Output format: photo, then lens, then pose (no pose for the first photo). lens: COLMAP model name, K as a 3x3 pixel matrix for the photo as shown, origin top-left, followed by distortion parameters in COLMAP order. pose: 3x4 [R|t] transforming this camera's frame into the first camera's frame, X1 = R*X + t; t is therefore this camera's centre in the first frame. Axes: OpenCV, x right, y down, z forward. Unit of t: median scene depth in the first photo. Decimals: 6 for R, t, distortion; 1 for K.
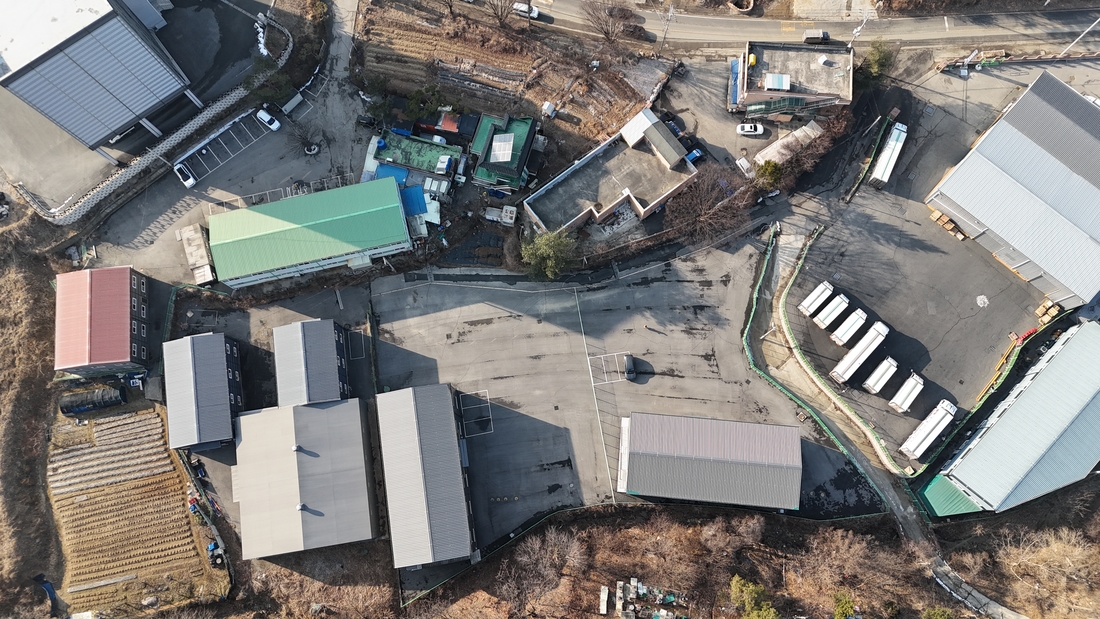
lens RADIAL K [[801.7, 0, 550.0], [0, 801.7, 309.5], [0, 0, 1]] dist [0.079825, -0.083740]
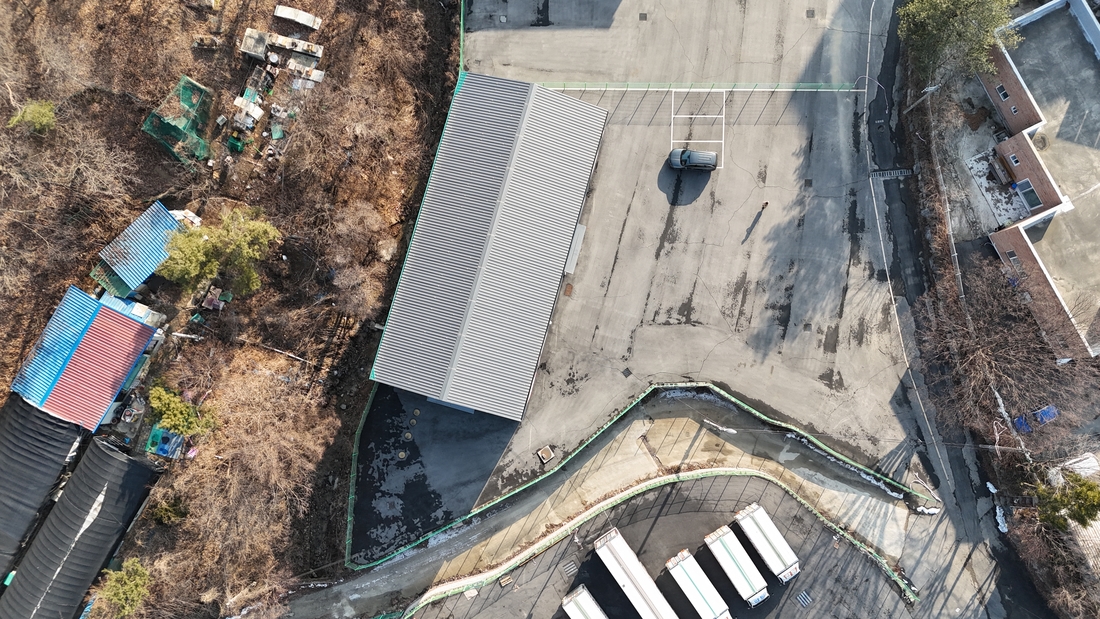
lens RADIAL K [[813.9, 0, 547.4], [0, 813.9, 302.4], [0, 0, 1]] dist [0.081742, -0.080349]
pose [[-0.186489, 0.980112, -0.067842, 0.249187], [-0.952078, -0.163252, 0.258641, 0.008874], [0.242422, 0.112825, 0.963588, 0.469076]]
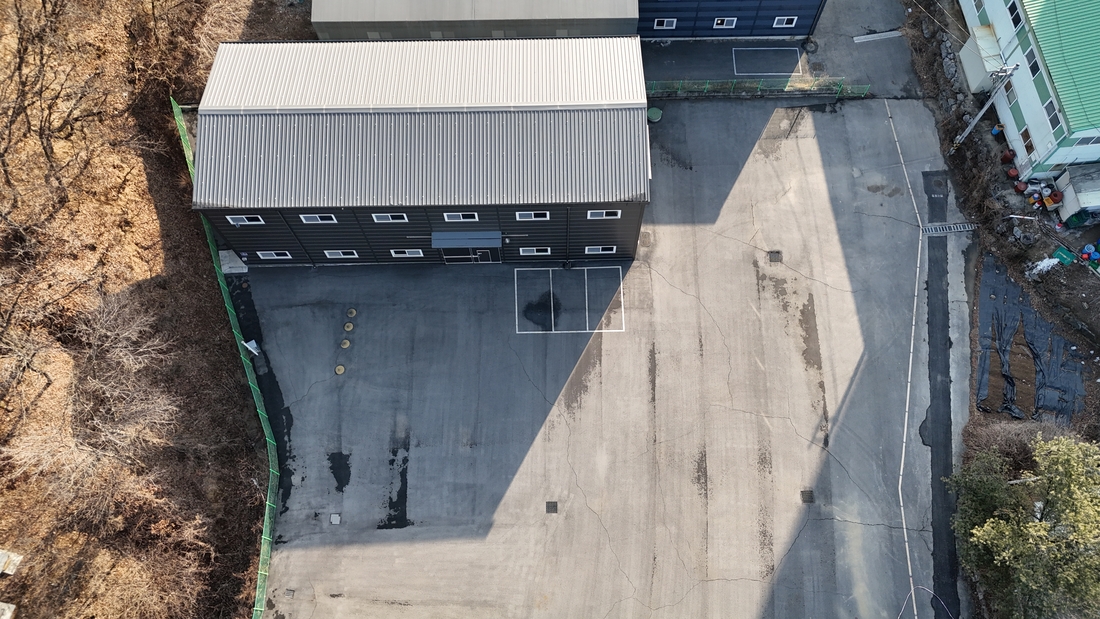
lens RADIAL K [[804.7, 0, 554.4], [0, 804.7, 304.2], [0, 0, 1]] dist [0.084323, -0.081267]
pose [[-0.145710, 0.921908, -0.358962, 0.053505], [-0.959973, -0.044023, 0.276611, 0.027307], [0.239207, 0.384899, 0.891422, 0.649443]]
